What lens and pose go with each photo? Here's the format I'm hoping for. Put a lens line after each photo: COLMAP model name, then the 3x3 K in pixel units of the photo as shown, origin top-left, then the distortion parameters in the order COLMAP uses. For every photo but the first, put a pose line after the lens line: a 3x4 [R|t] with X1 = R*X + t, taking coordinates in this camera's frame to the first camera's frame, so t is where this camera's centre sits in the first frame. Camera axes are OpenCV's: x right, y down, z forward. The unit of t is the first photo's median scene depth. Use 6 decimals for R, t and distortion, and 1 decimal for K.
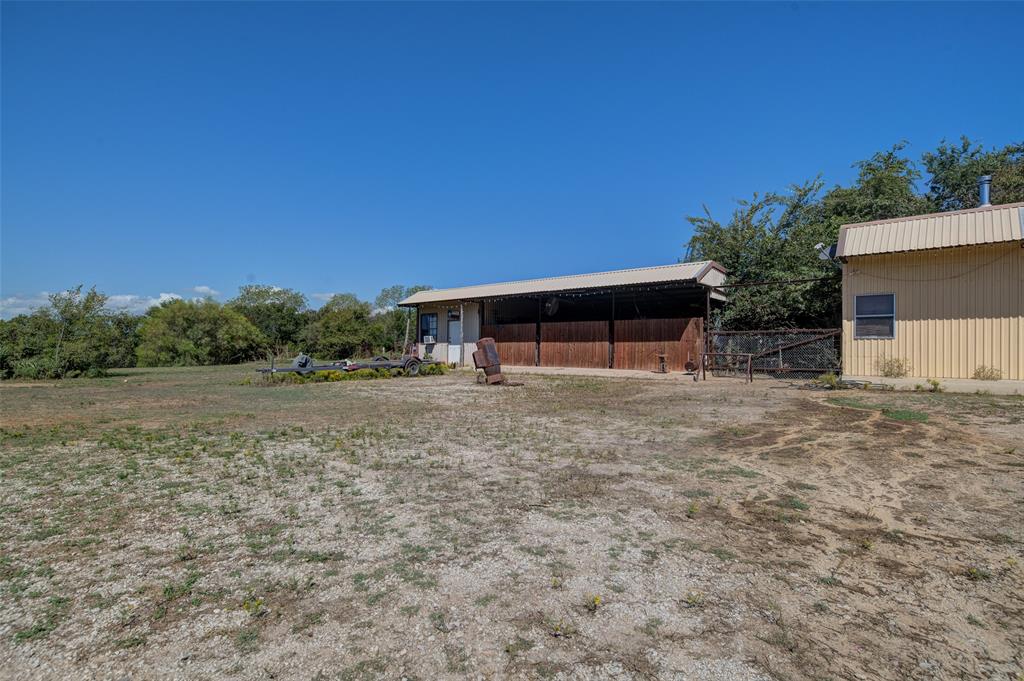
lens RADIAL K [[516.2, 0, 511.1], [0, 516.2, 341.6], [0, 0, 1]] dist [0.005294, 0.000274]
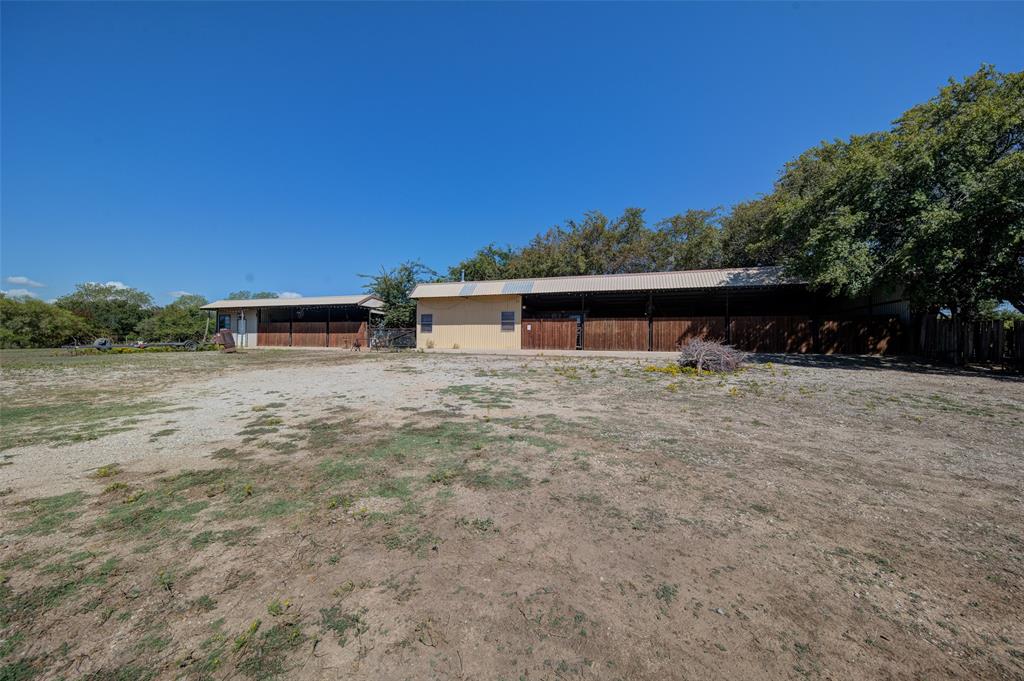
lens RADIAL K [[351.9, 0, 513.3], [0, 351.9, 339.8], [0, 0, 1]] dist [-0.001525, -0.000204]
pose [[0.920711, 0.004738, 0.390217, 0.325125], [-0.009535, 0.999901, 0.010357, 0.005165], [-0.390129, -0.013256, 0.920665, -0.491253]]
